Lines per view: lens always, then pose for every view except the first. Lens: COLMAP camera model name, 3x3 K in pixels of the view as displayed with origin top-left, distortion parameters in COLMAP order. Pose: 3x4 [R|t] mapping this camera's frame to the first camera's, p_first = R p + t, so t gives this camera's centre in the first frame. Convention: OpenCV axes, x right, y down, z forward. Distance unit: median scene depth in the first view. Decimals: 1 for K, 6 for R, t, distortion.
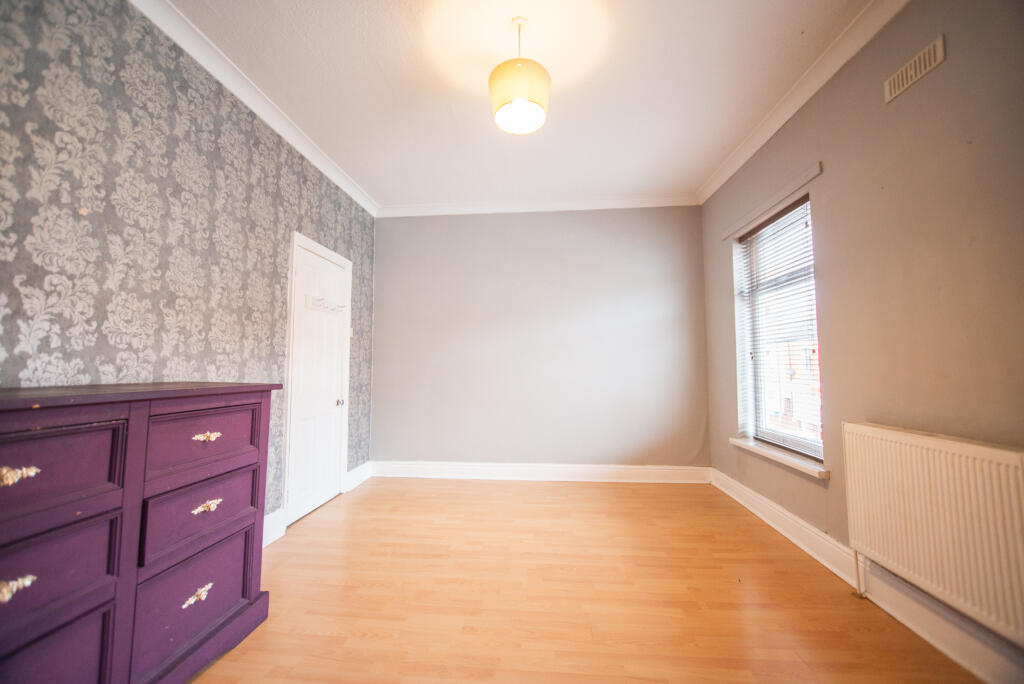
lens RADIAL K [[415.2, 0, 510.1], [0, 415.2, 328.4], [0, 0, 1]] dist [-0.021758, 0.000077]
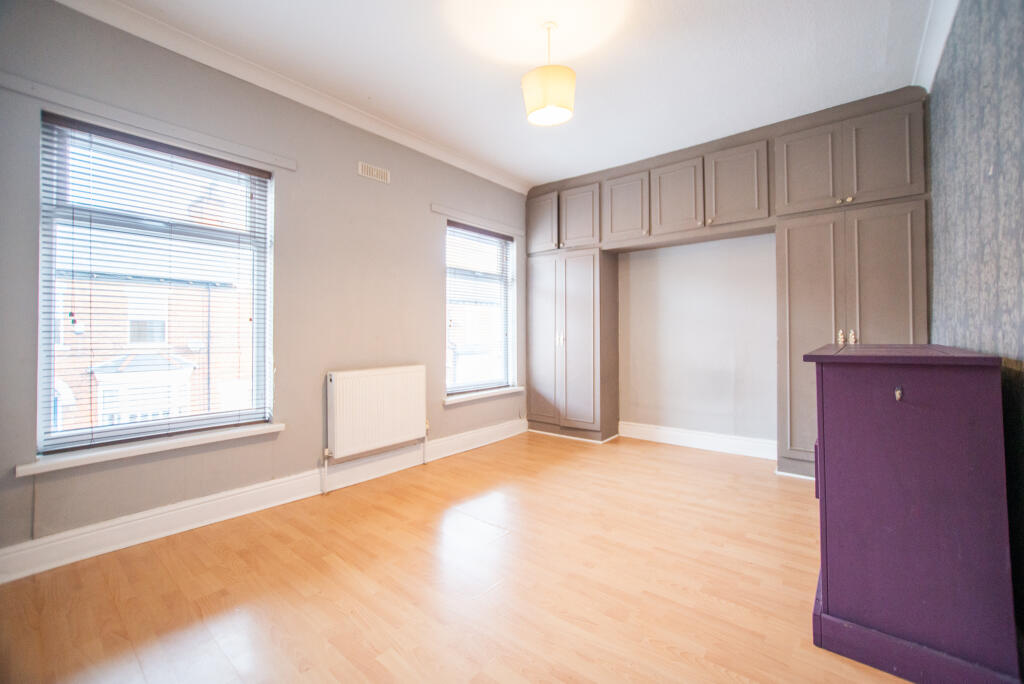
lens RADIAL K [[415.2, 0, 510.1], [0, 415.2, 328.4], [0, 0, 1]] dist [-0.021758, 0.000077]
pose [[-0.815302, 0.005719, 0.579008, -0.506096], [-0.047927, 0.995853, -0.077323, 0.156711], [-0.577050, -0.090792, -0.811647, 1.815887]]
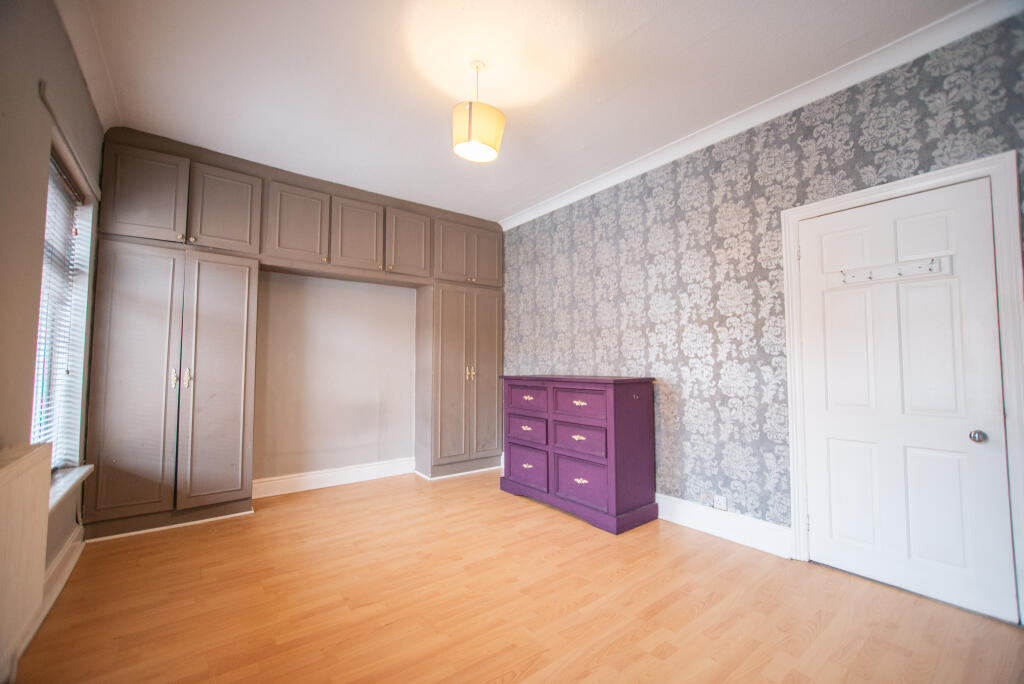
lens RADIAL K [[421.1, 0, 512.0], [0, 421.1, 342.0], [0, 0, 1]] dist [-0.027682, -0.000068]
pose [[-0.742332, -0.042439, -0.668687, 0.659558], [0.057889, 0.990198, -0.127109, 0.158914], [0.667526, -0.133067, -0.732599, 1.734931]]
